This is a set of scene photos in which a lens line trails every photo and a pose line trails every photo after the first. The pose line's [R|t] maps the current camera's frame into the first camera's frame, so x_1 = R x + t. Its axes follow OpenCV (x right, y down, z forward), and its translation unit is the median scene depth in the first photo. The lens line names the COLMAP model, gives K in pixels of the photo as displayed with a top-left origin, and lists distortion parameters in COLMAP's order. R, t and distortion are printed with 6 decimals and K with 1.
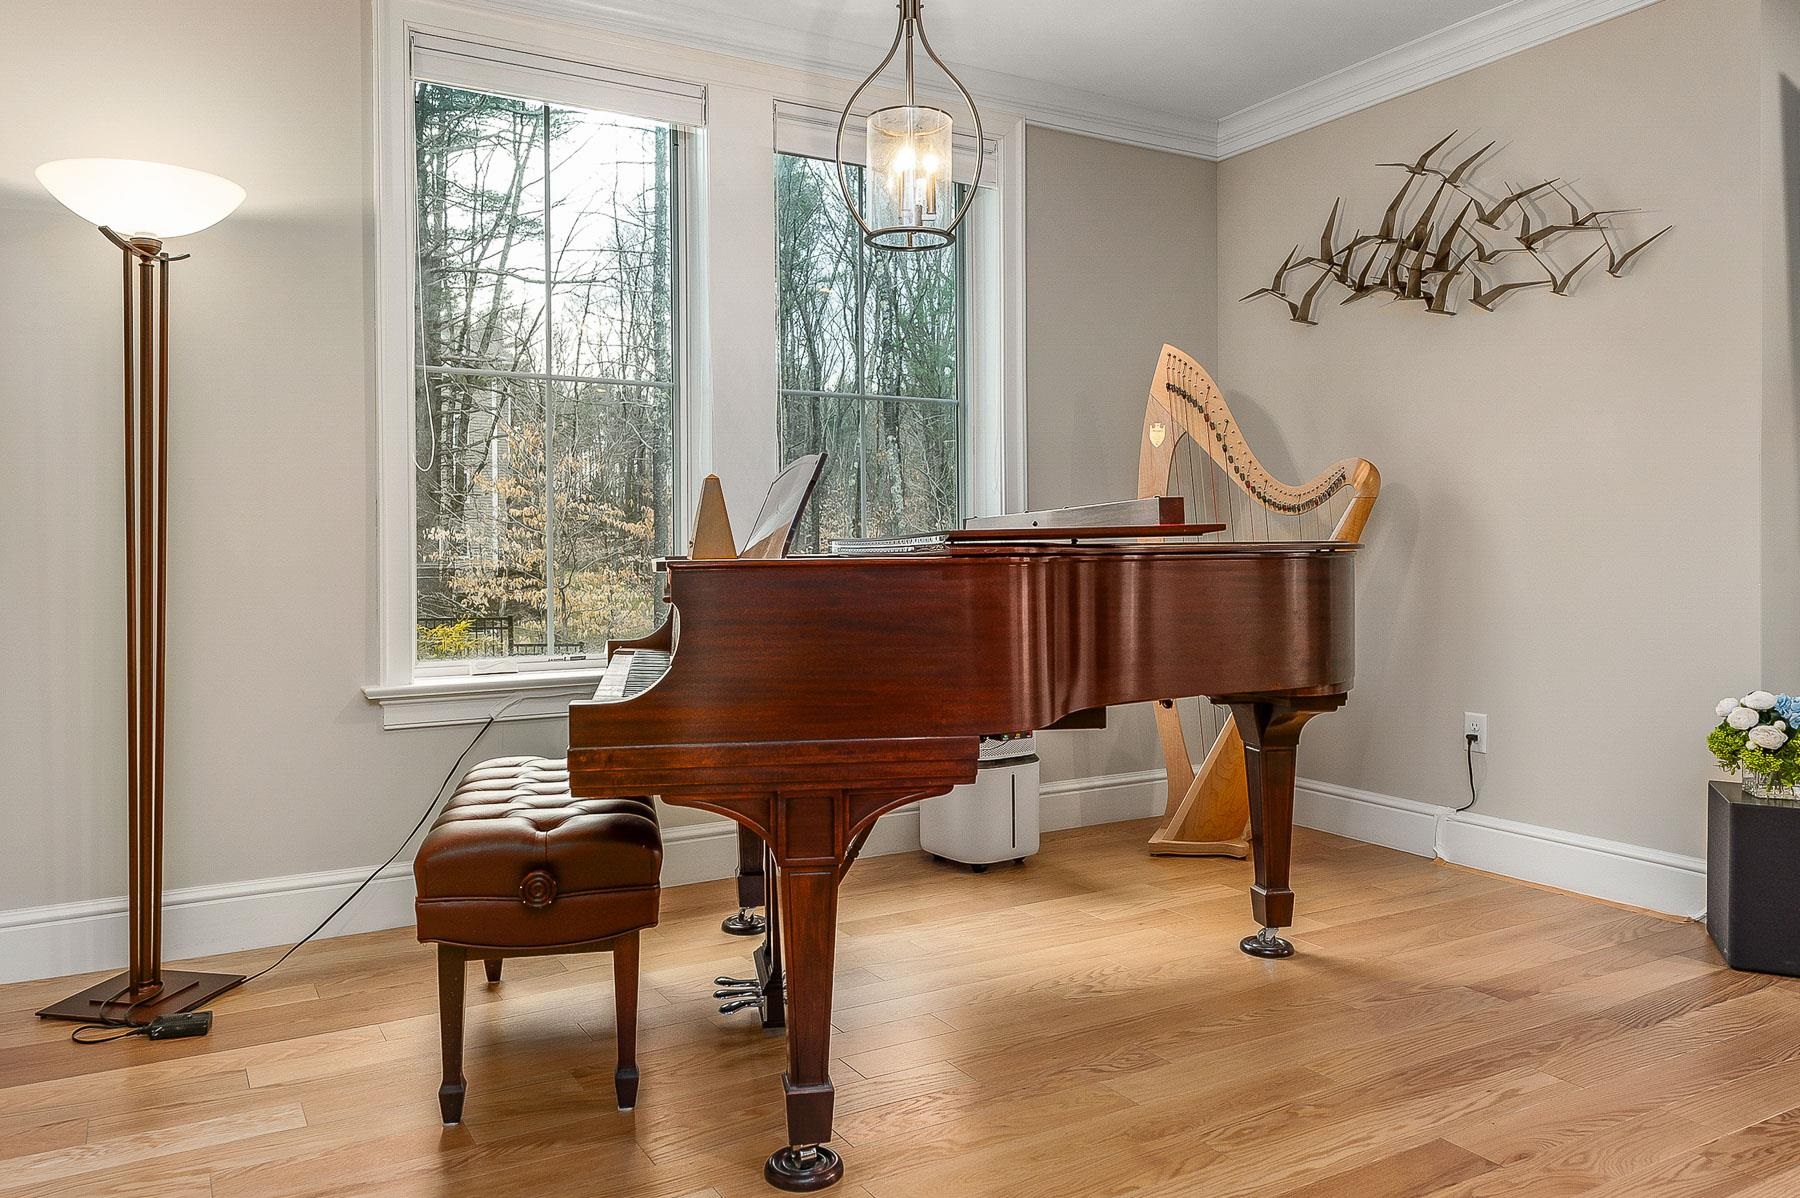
lens RADIAL K [[1269.5, 0, 846.3], [0, 1269.5, 551.2], [0, 0, 1]] dist [0.036901, -0.030089]
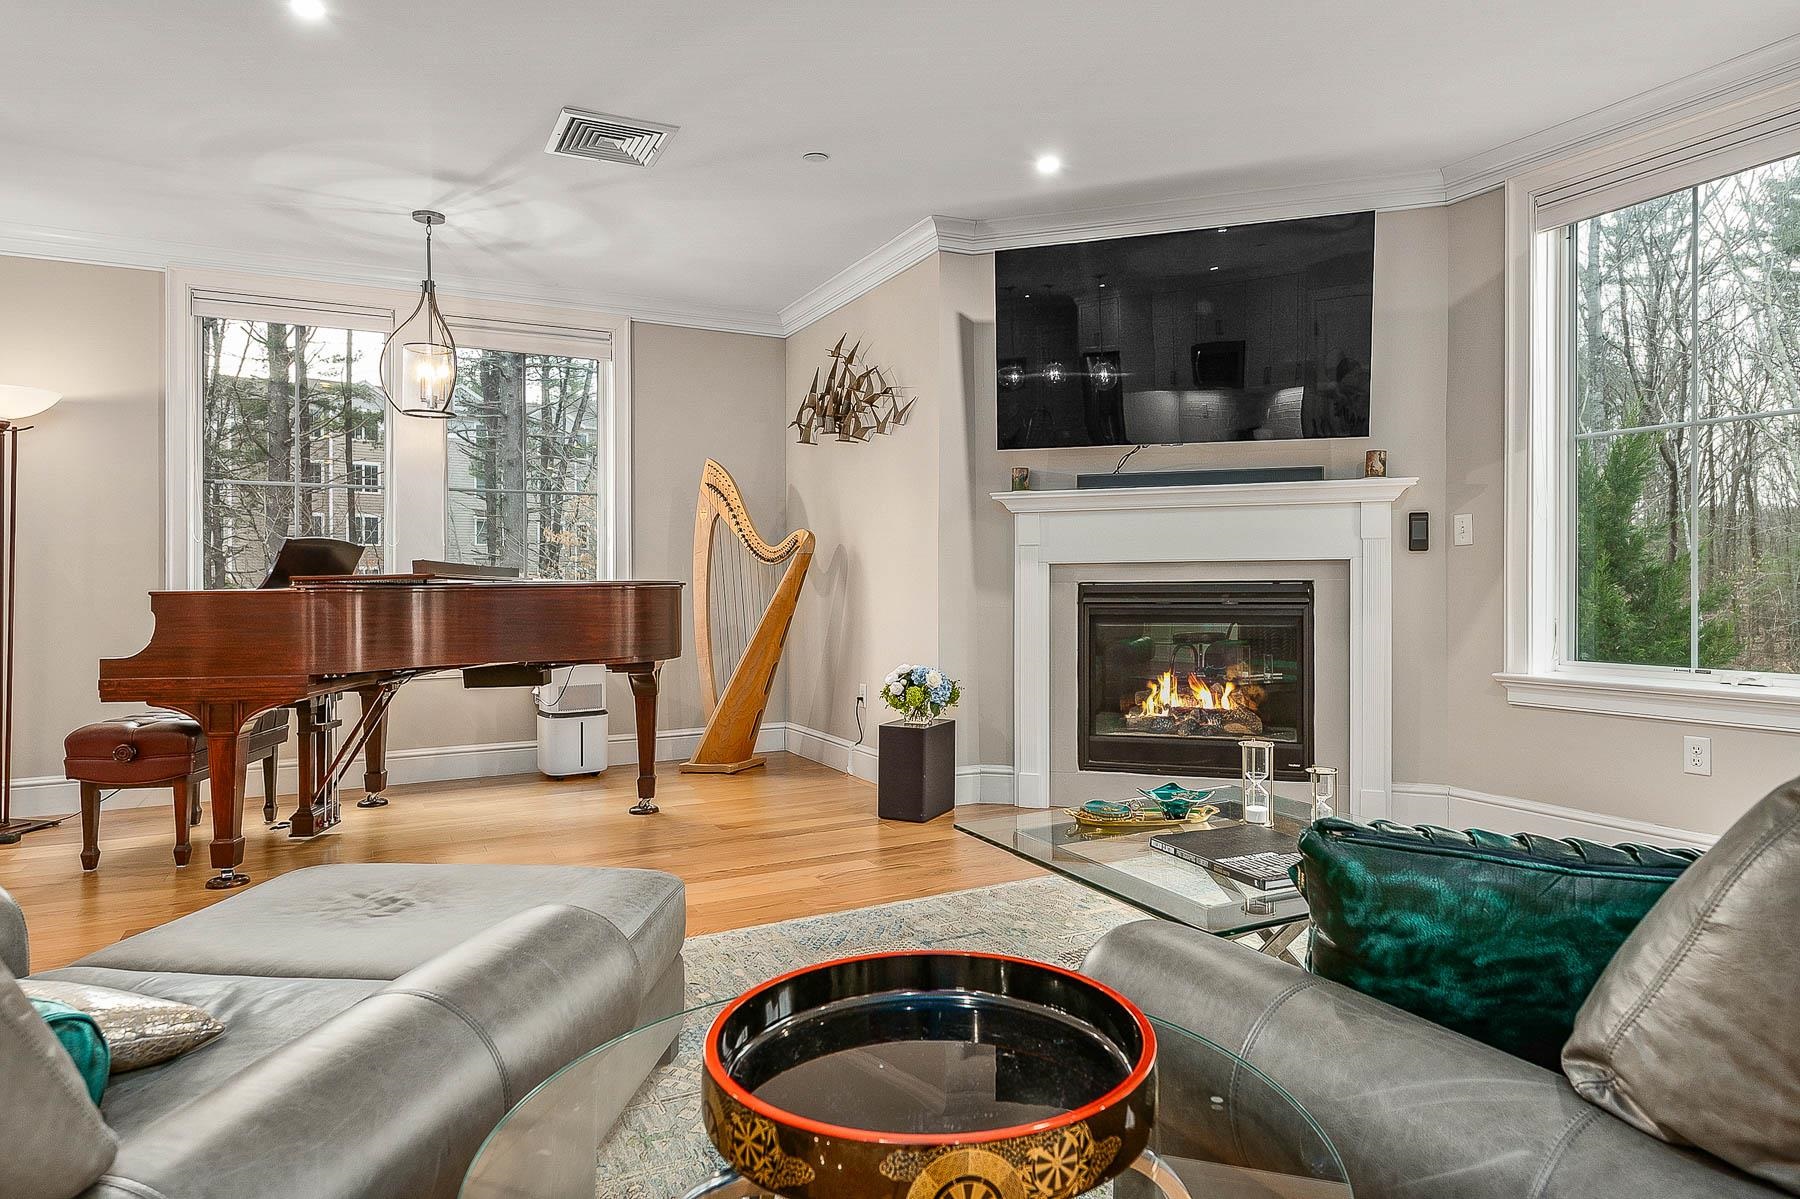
lens RADIAL K [[1071.1, 0, 903.3], [0, 1071.1, 586.1], [0, 0, 1]] dist [0.014392, -0.001533]
pose [[0.999561, -0.003352, -0.029453, 0.586980], [0.003274, 0.999991, -0.002684, 0.003787], [0.029462, 0.002586, 0.999563, -0.381847]]
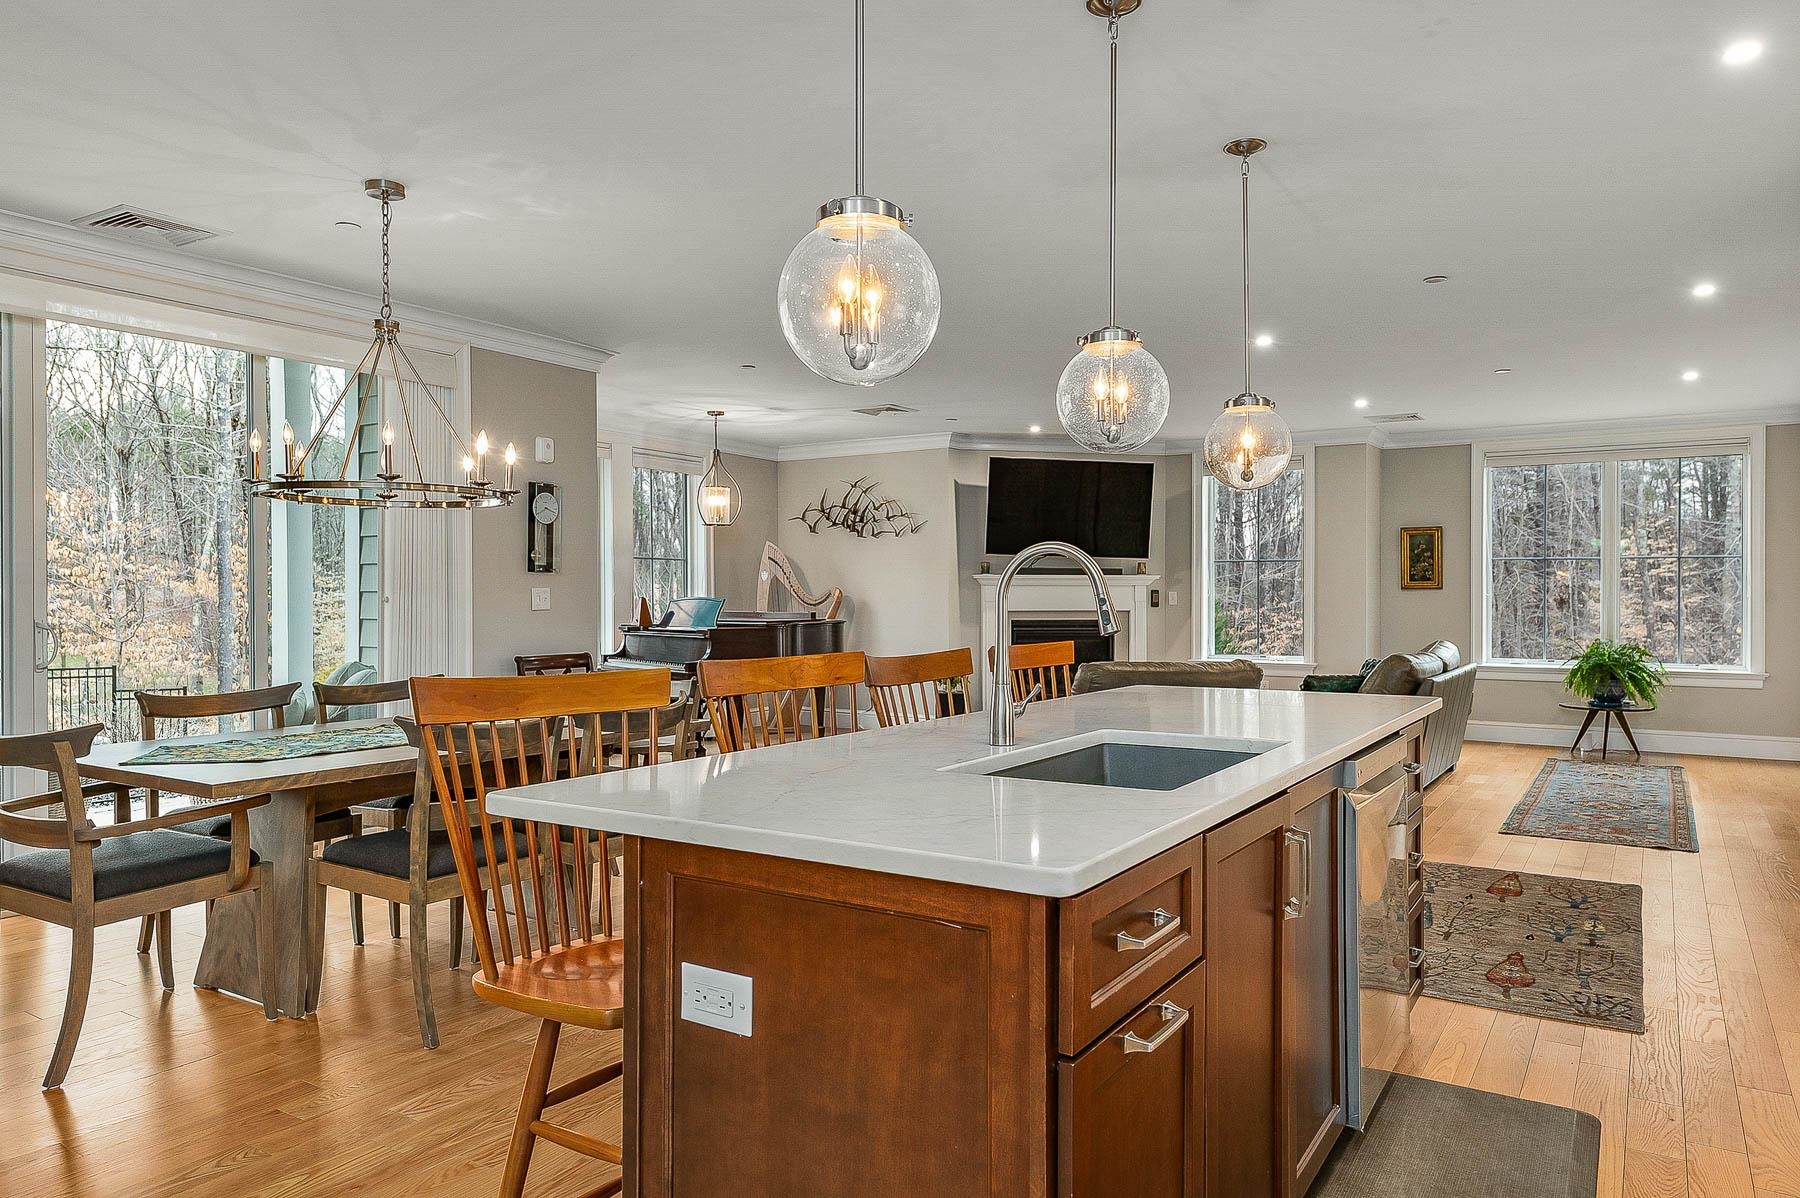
lens RADIAL K [[1172.6, 0, 894.4], [0, 1172.6, 635.6], [0, 0, 1]] dist [0.028068, -0.026635]
pose [[0.881542, -0.008996, 0.472020, -0.719475], [-0.003626, 0.999660, 0.025823, -0.035727], [-0.472091, -0.024475, 0.881210, -1.367578]]
